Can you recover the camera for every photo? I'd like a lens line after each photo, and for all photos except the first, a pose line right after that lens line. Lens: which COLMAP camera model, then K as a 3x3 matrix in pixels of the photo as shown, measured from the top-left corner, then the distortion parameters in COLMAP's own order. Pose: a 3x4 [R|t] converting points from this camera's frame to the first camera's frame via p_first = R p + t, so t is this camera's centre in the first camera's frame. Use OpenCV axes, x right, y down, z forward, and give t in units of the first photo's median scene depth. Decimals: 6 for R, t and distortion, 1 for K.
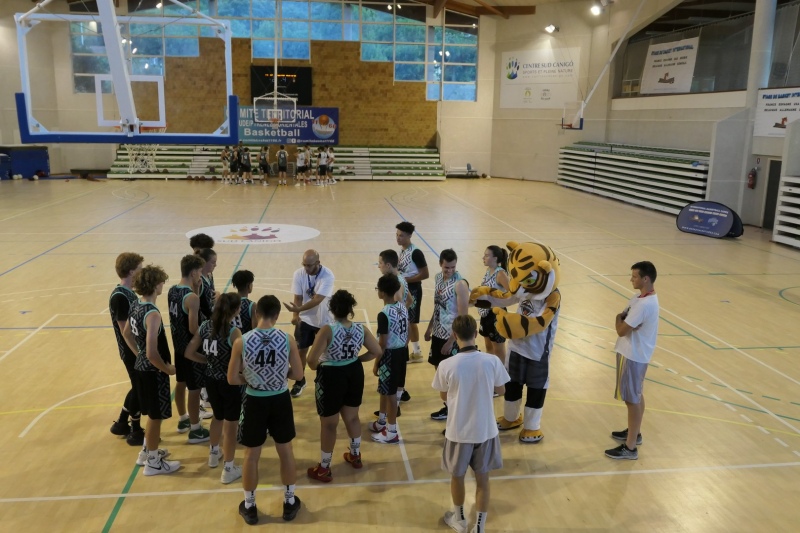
lens RADIAL K [[710.5, 0, 400.3], [0, 710.5, 266.3], [0, 0, 1]] dist [0.009585, 0.004938]
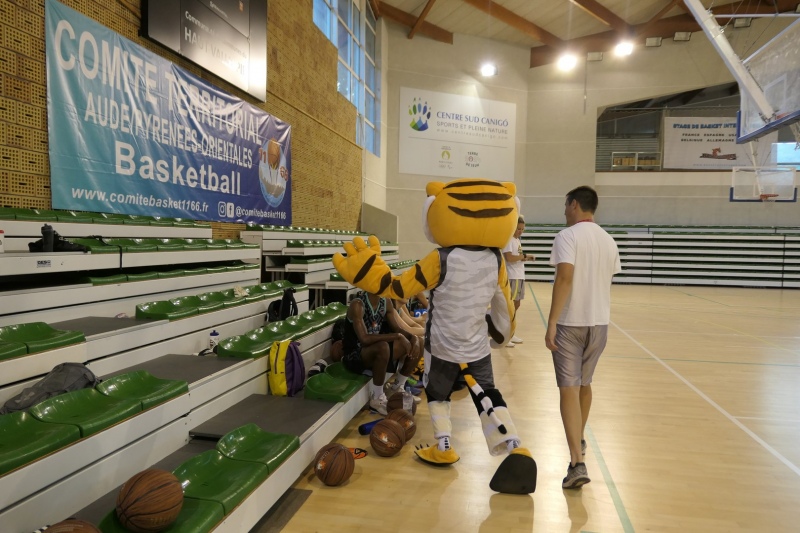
lens RADIAL K [[564.7, 0, 399.1], [0, 564.7, 264.0], [0, 0, 1]] dist [-0.012750, 0.002693]
pose [[0.322159, -0.050980, 0.945312, -0.356895], [0.180084, 0.983616, -0.008326, -0.145440], [-0.929400, 0.172917, 0.326061, 0.894284]]
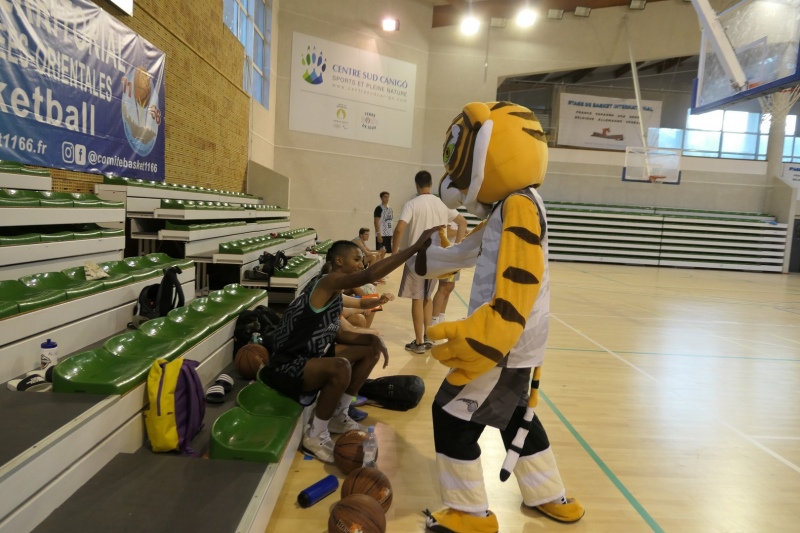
lens RADIAL K [[564.7, 0, 402.7], [0, 564.7, 264.8], [0, 0, 1]] dist [-0.012750, 0.002693]
pose [[0.103352, -0.101489, 0.989454, -0.321210], [0.146013, 0.985552, 0.085837, -0.148994], [-0.983869, 0.135602, 0.116677, 0.918765]]
